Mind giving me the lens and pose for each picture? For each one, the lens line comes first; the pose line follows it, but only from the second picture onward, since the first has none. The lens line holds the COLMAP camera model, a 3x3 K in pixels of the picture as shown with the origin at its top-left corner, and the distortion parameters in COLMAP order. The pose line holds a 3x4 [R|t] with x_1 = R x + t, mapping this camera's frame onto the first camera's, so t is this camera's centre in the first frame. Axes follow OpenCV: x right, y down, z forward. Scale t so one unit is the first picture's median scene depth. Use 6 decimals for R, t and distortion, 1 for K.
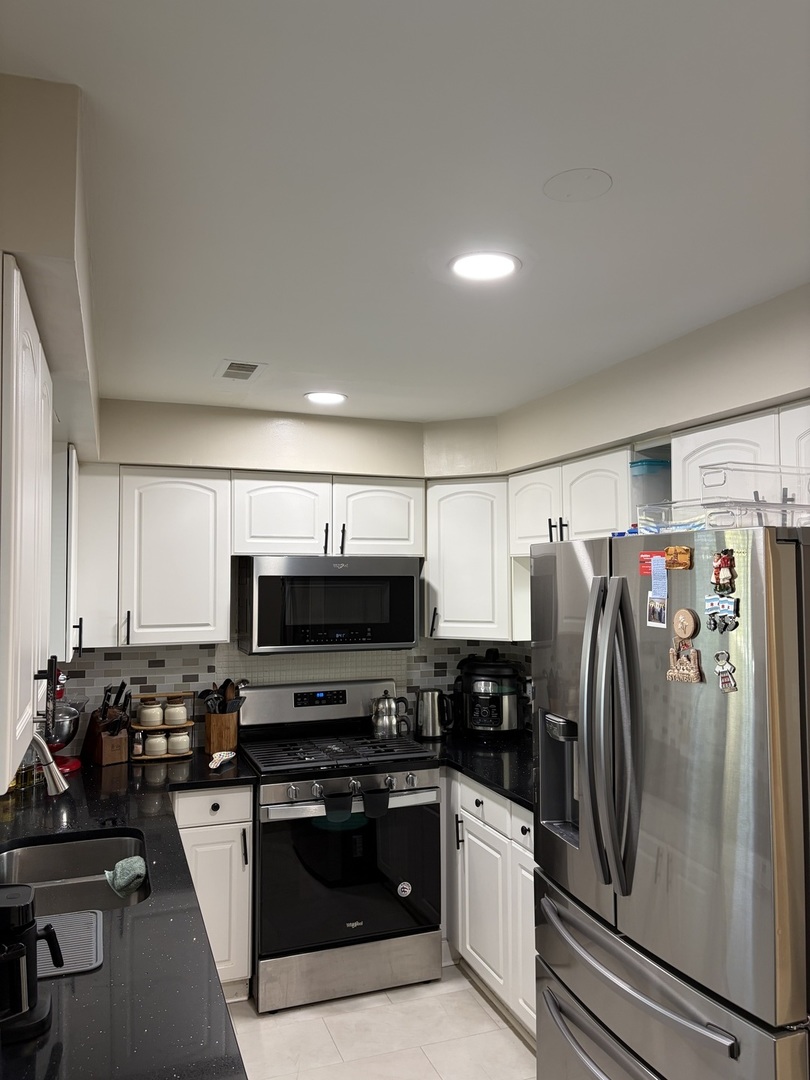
lens RADIAL K [[813.5, 0, 405.4], [0, 813.5, 540.9], [0, 0, 1]] dist [0.076787, -0.079892]
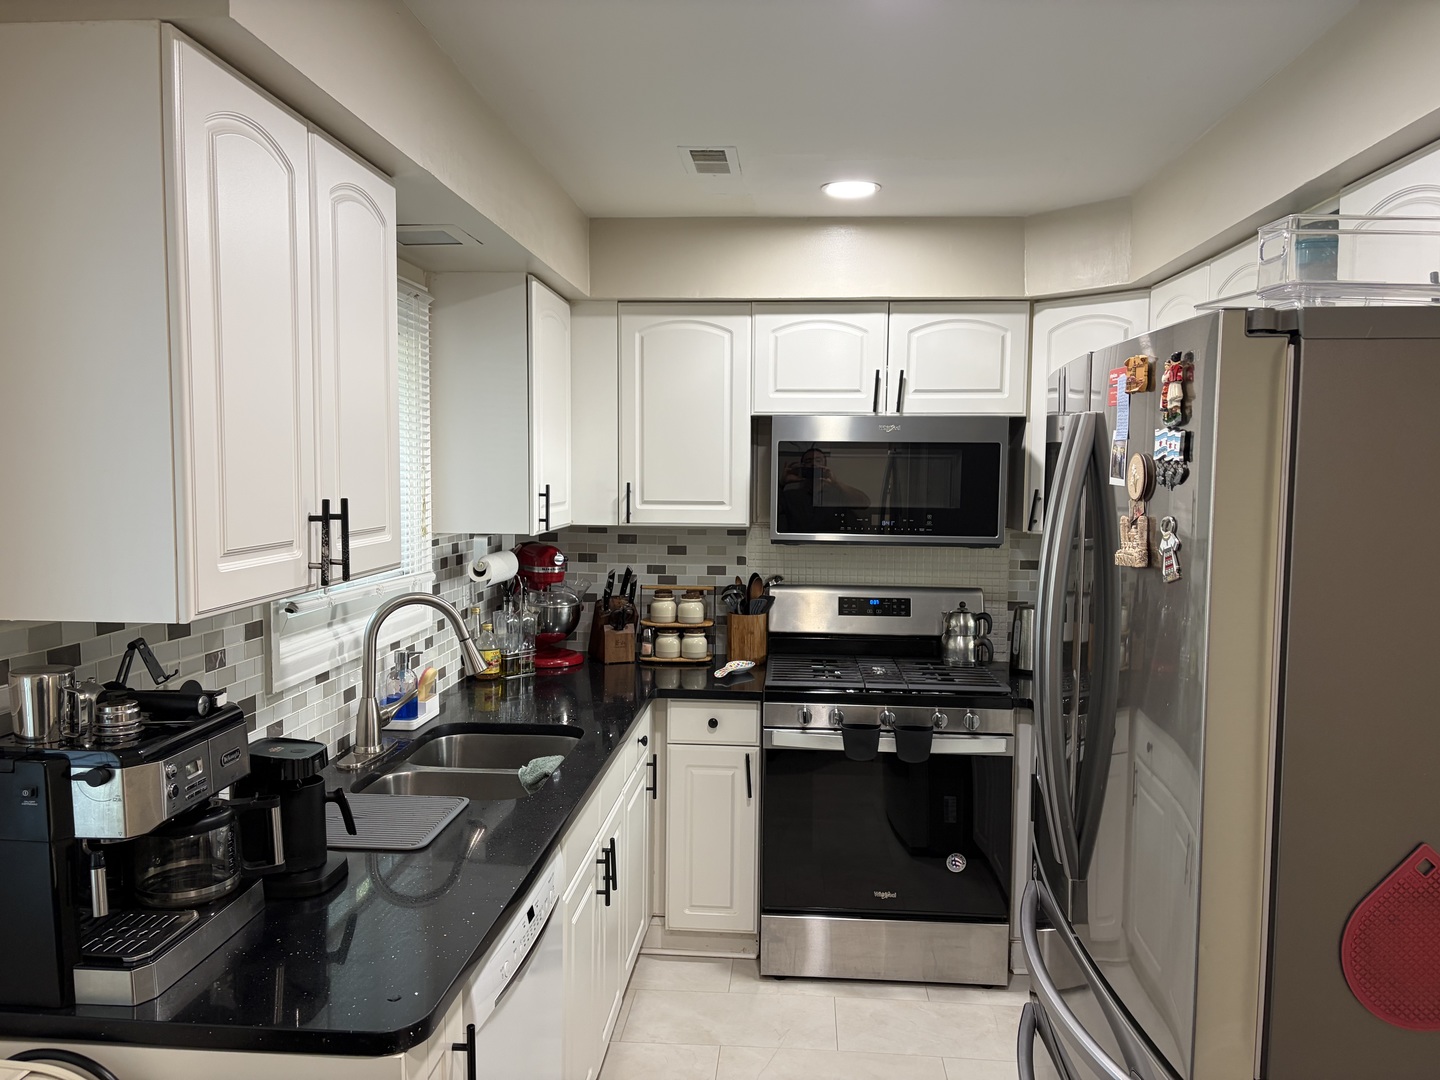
lens RADIAL K [[1084.7, 0, 716.3], [0, 1084.7, 539.1], [0, 0, 1]] dist [0.076787, -0.079892]
pose [[0.910404, 0.037276, -0.412038, 0.192749], [0.006722, 0.994469, 0.104820, 0.028025], [0.413666, -0.098198, 0.905117, 0.043490]]
